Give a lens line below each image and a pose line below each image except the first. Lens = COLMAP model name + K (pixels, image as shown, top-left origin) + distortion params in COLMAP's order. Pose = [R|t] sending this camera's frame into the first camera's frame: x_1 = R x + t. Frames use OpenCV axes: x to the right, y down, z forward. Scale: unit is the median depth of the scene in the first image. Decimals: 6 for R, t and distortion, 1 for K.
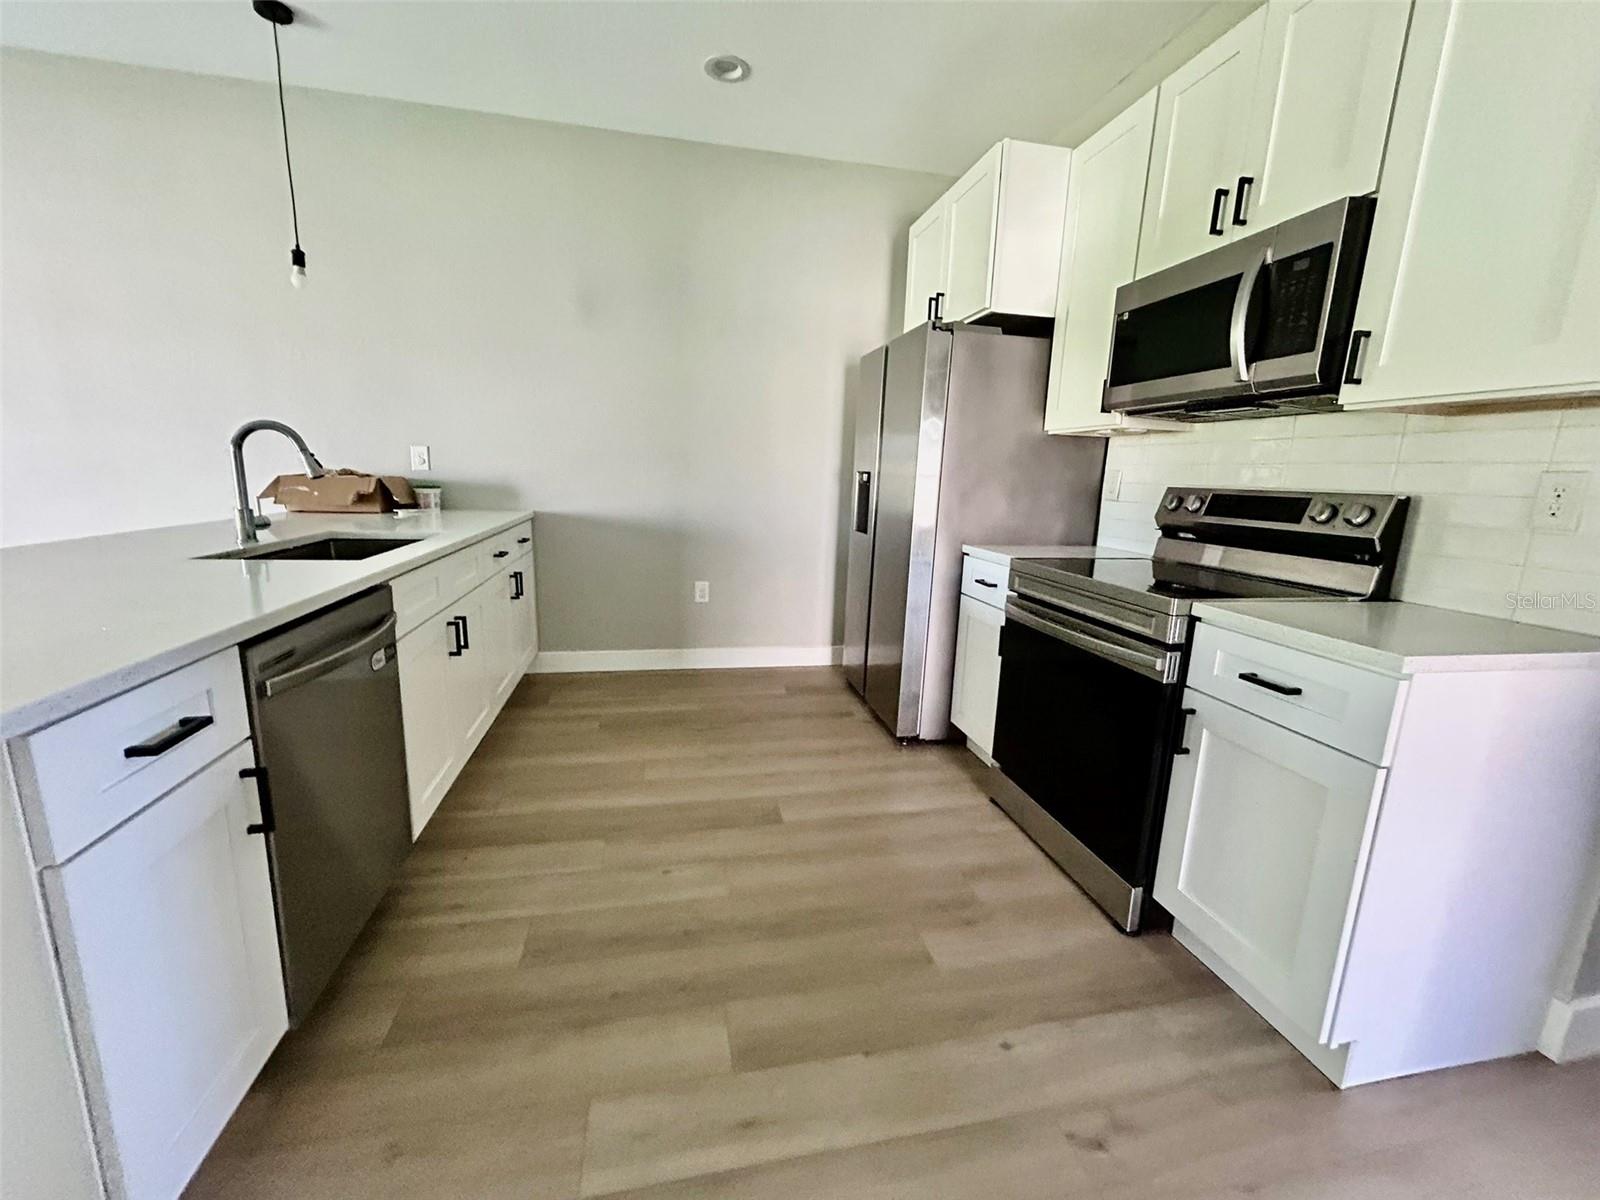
lens RADIAL K [[644.7, 0, 800.6], [0, 644.7, 600.1], [0, 0, 1]] dist [0.000330, 0.000348]
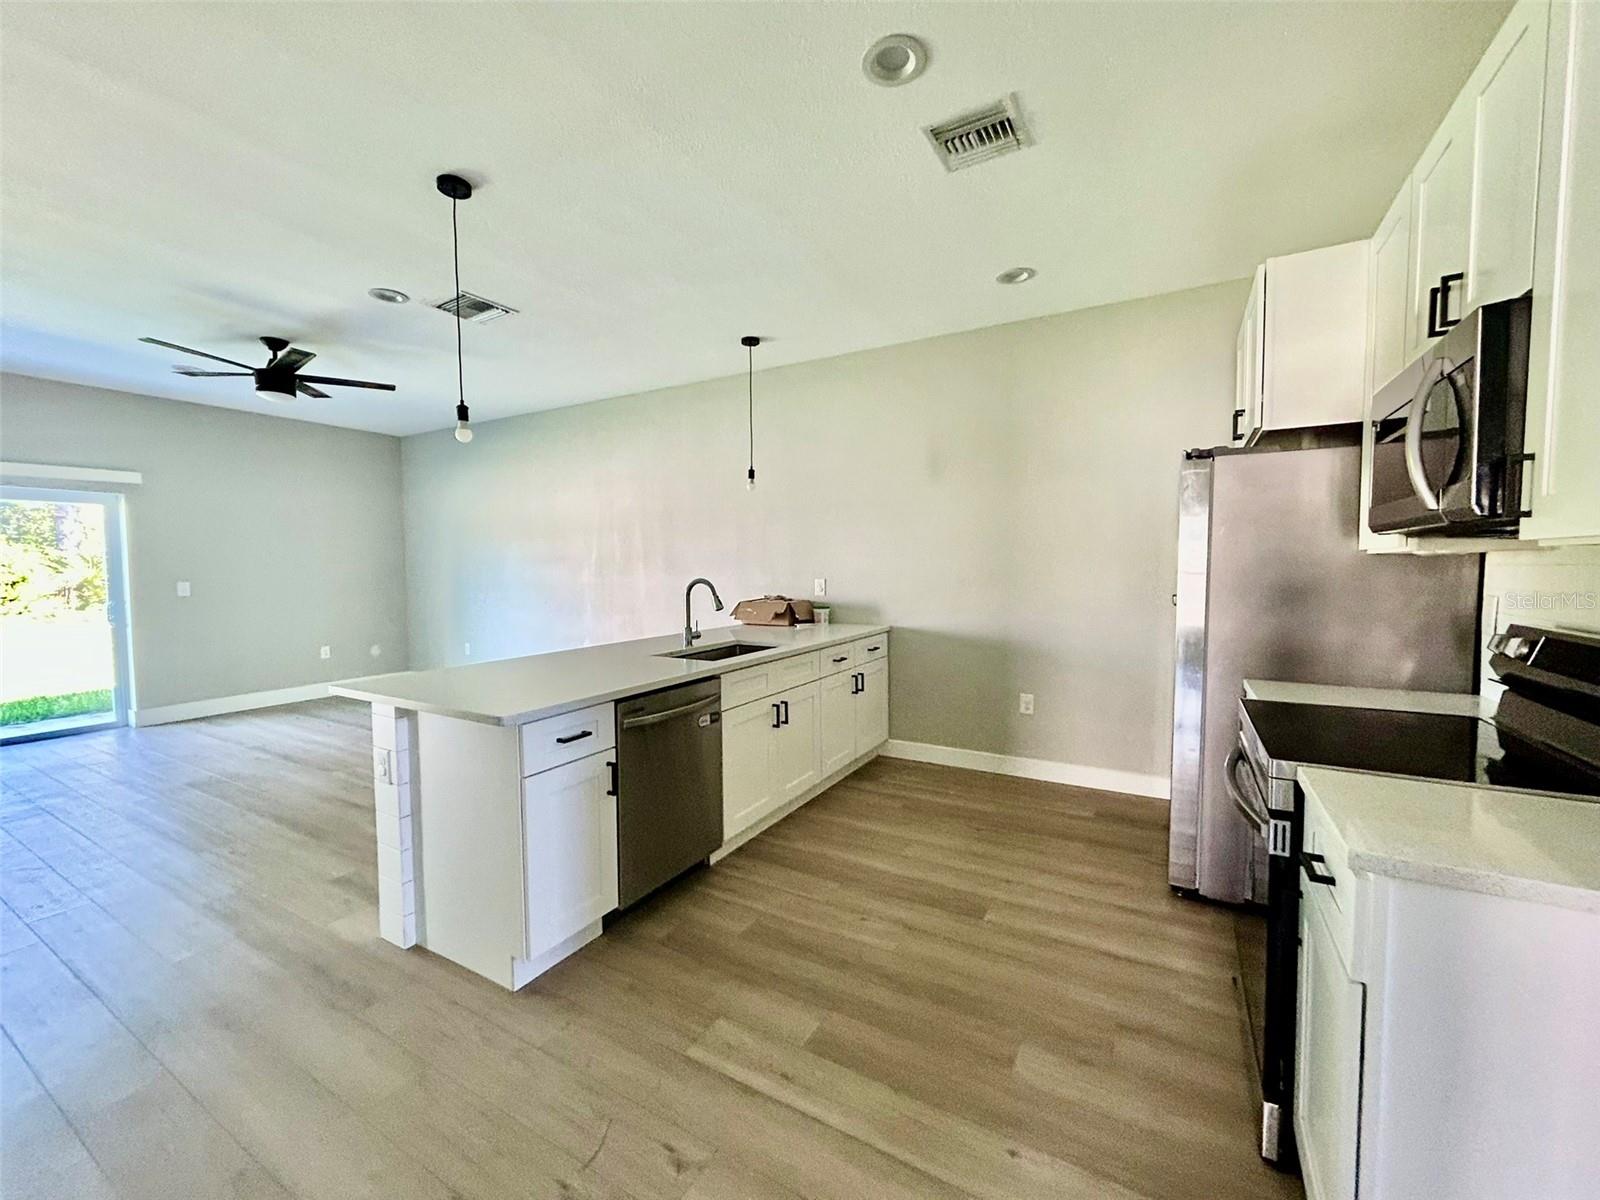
lens RADIAL K [[644.7, 0, 799.8], [0, 644.7, 604.5], [0, 0, 1]] dist [0.000330, 0.000348]
pose [[0.746360, 0.001658, -0.665540, 0.491110], [-0.099924, 0.988941, -0.109594, -0.036503], [0.657998, 0.148300, 0.738272, -0.103645]]
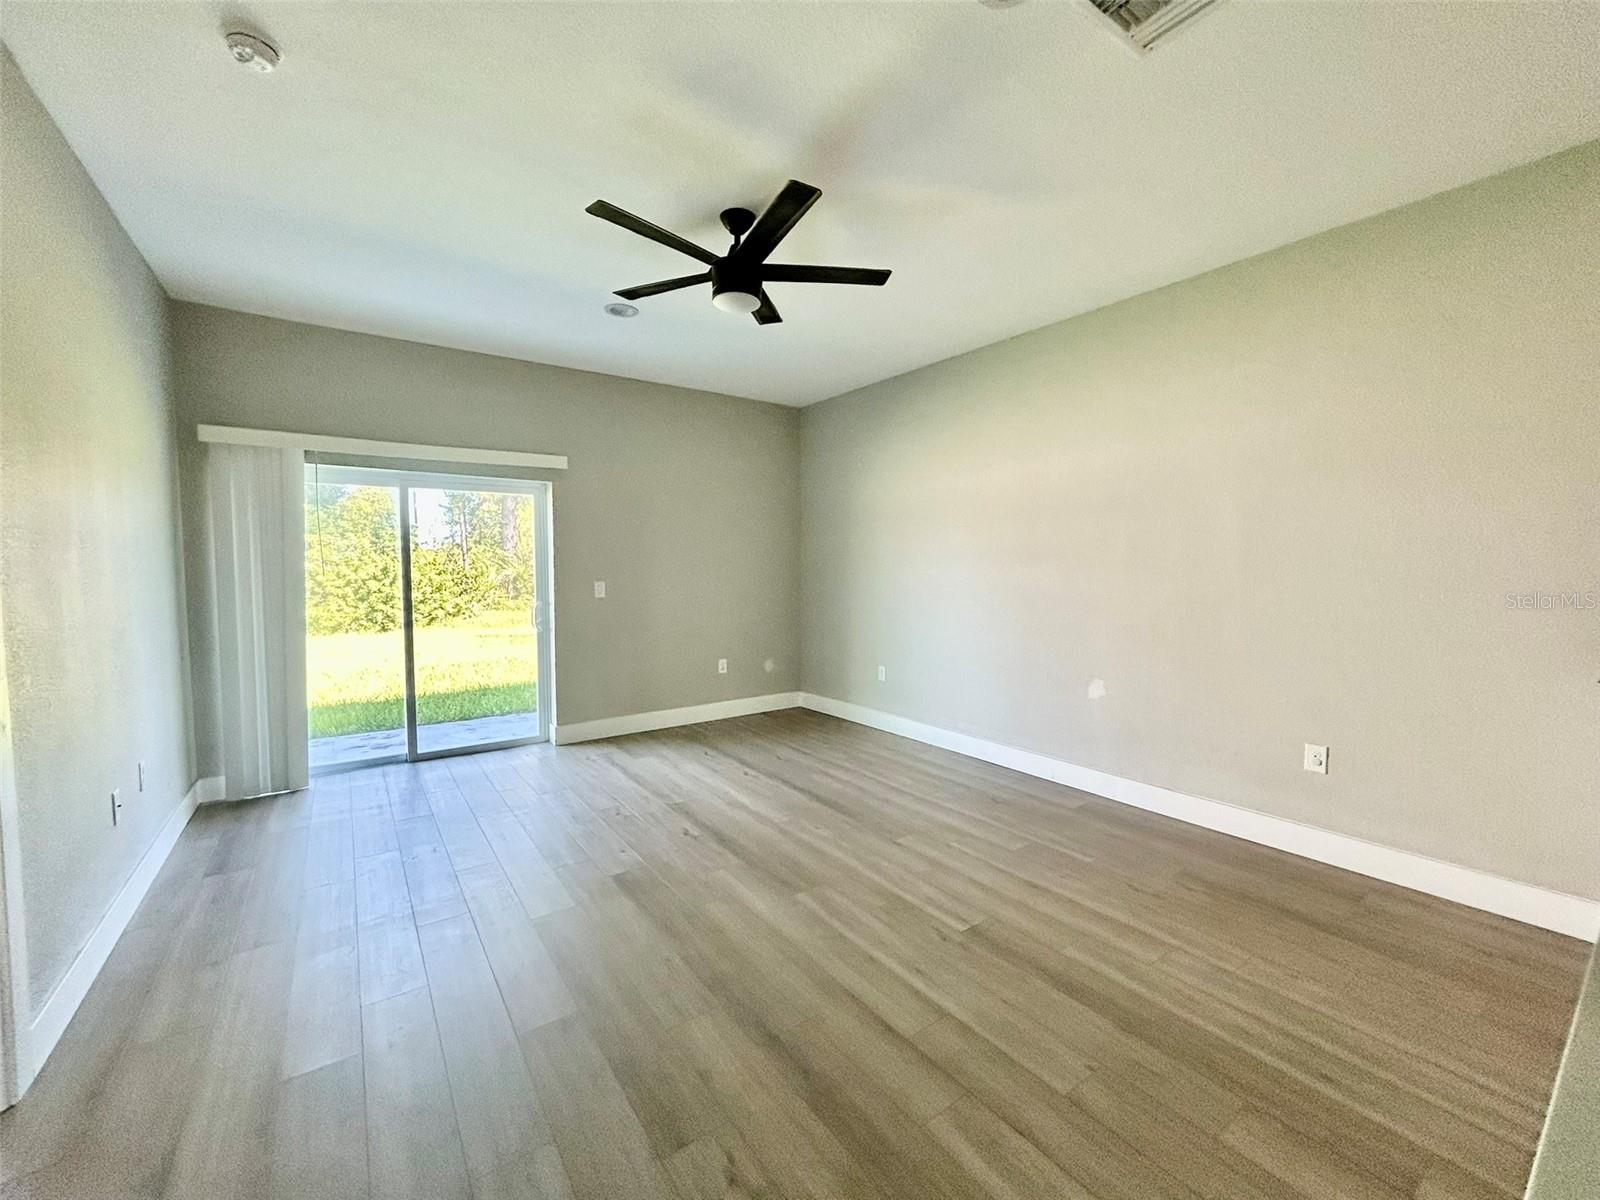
lens RADIAL K [[644.7, 0, 796.4], [0, 644.7, 608.3], [0, 0, 1]] dist [0.000330, 0.000348]
pose [[0.401930, 0.025638, -0.915311, -0.767110], [-0.166798, 0.984933, -0.045656, -0.082305], [0.900350, 0.171023, 0.400151, -0.098490]]
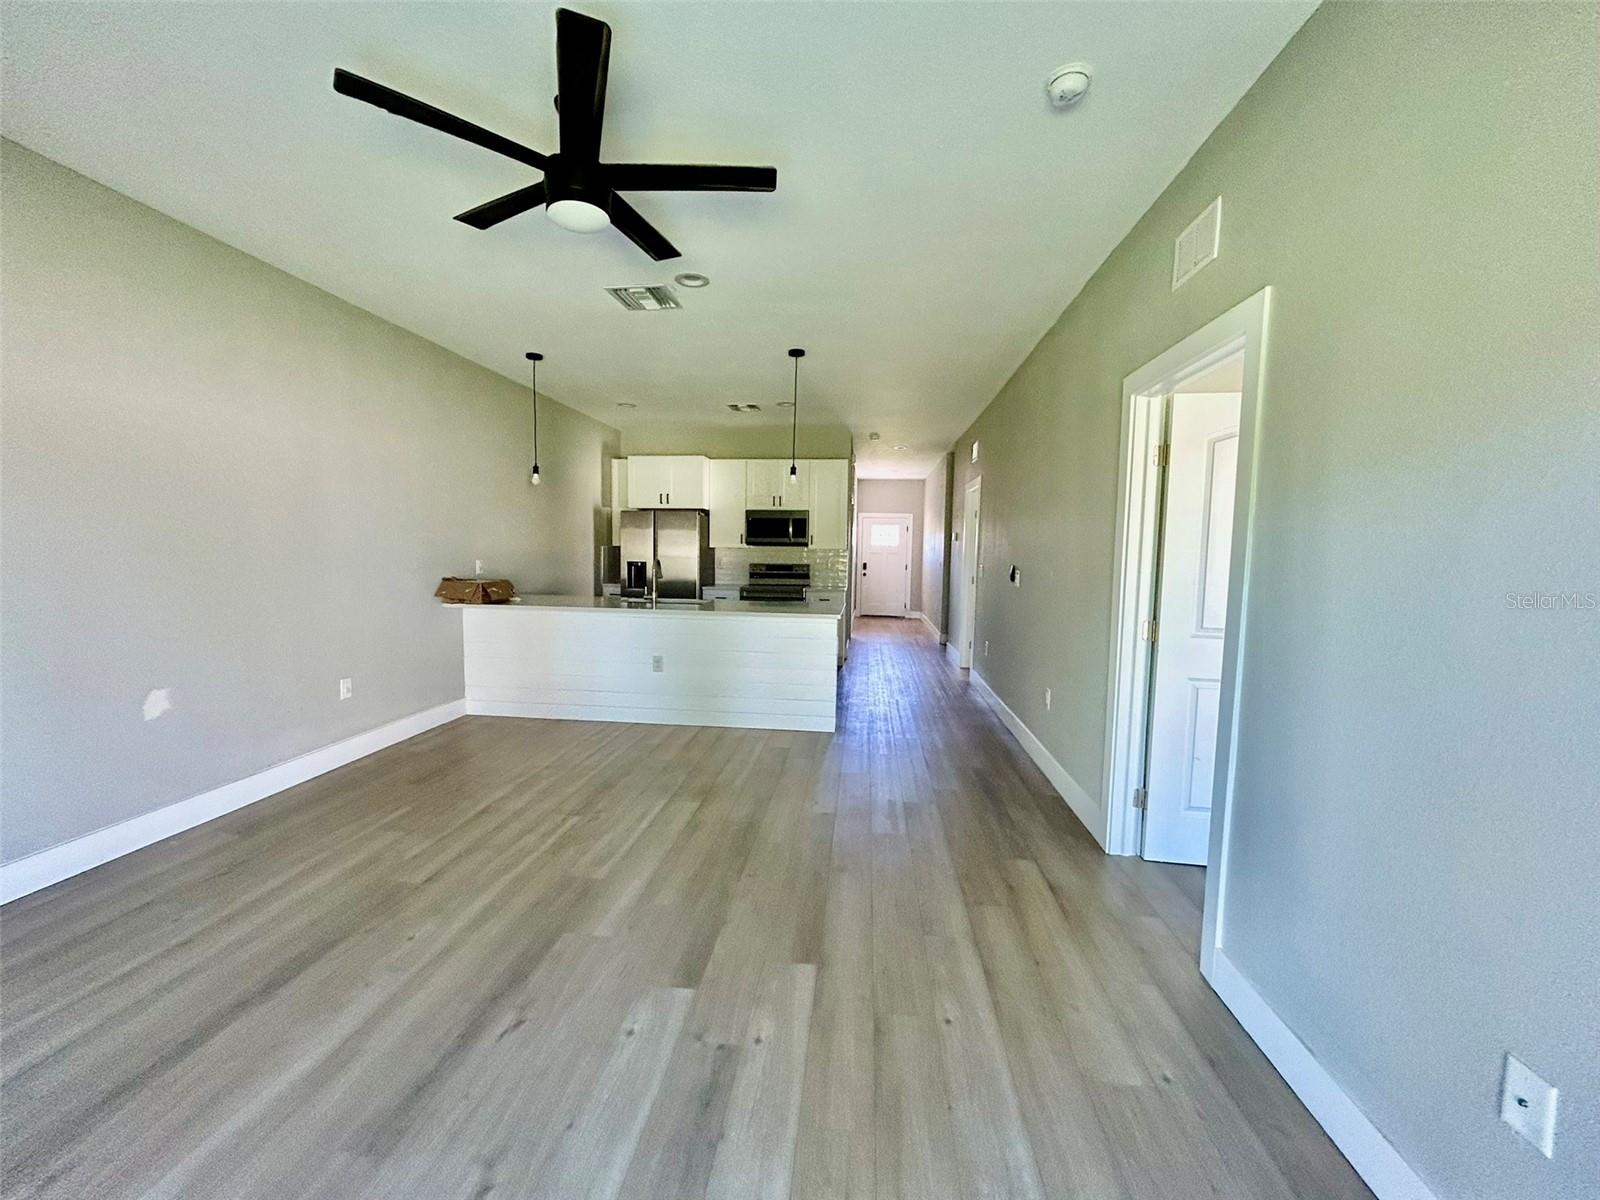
lens RADIAL K [[644.7, 0, 799.6], [0, 644.7, 600.6], [0, 0, 1]] dist [0.000330, 0.000348]
pose [[0.300355, -0.105972, 0.947922, -2.872930], [0.187540, 0.980971, 0.050243, -0.110197], [-0.935209, 0.162683, 0.314514, -0.342215]]
